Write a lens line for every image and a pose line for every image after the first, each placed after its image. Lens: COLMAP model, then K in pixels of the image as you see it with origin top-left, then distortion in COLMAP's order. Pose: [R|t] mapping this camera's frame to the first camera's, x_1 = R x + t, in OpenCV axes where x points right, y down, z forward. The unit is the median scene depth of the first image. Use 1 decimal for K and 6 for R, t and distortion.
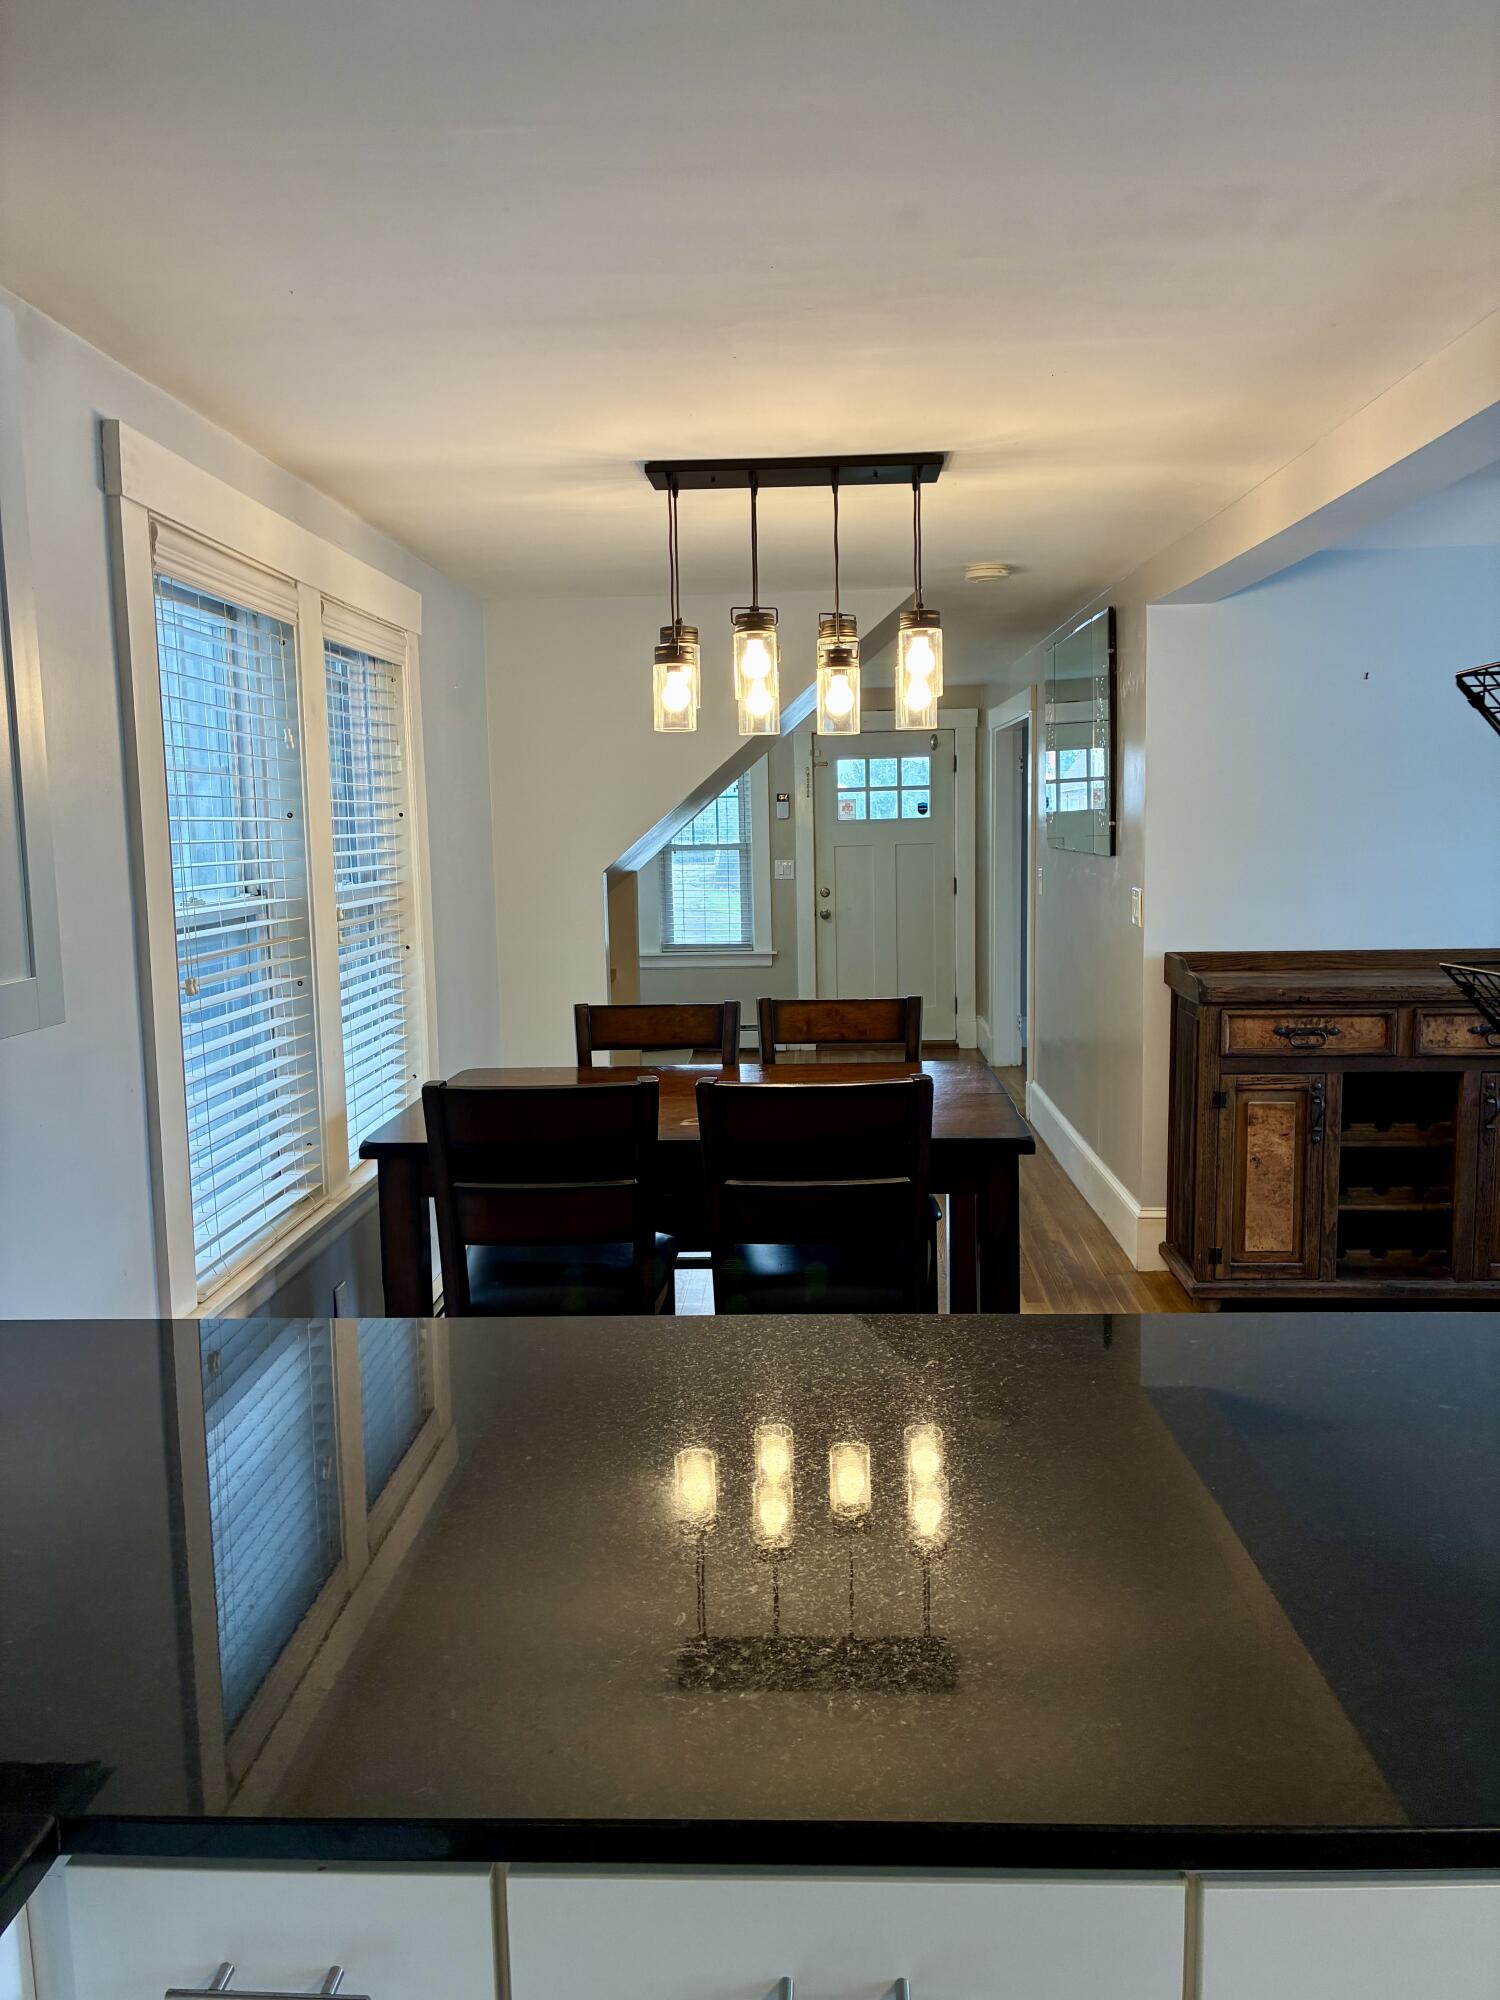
lens RADIAL K [[1521.6, 0, 755.0], [0, 1521.6, 989.1], [0, 0, 1]] dist [0.054587, -0.065647]
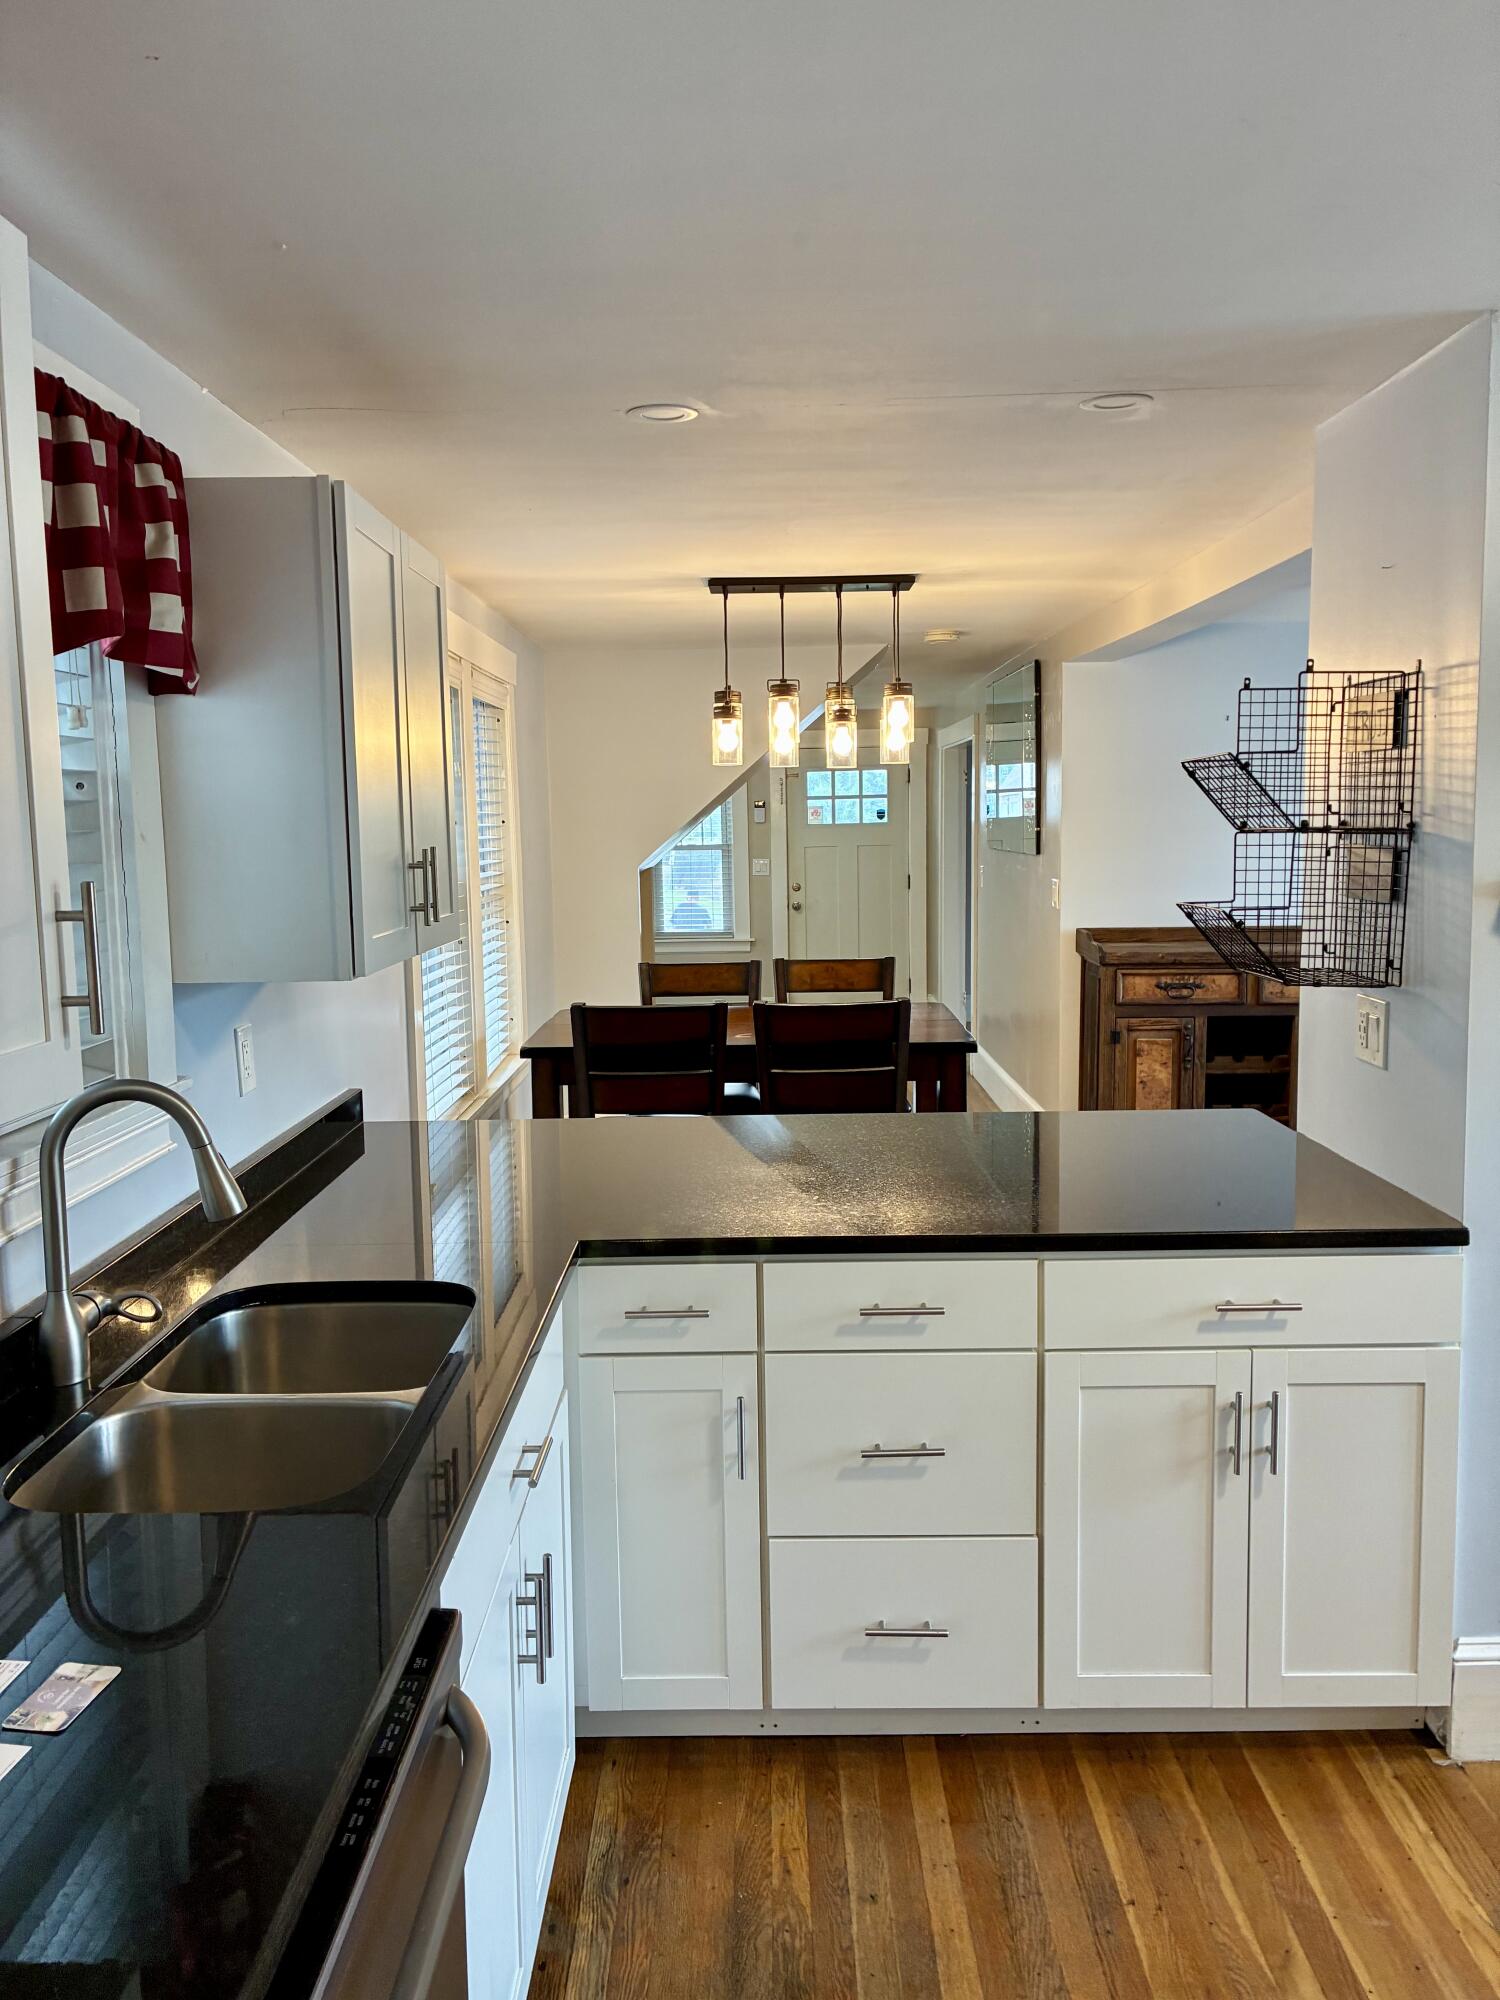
lens RADIAL K [[1521.6, 0, 746.4], [0, 1521.6, 1003.8], [0, 0, 1]] dist [0.054587, -0.065647]
pose [[0.999505, -0.001782, 0.031425, -0.059178], [0.001506, 0.999960, 0.008812, 0.031022], [-0.031439, -0.008761, 0.999467, -0.318470]]
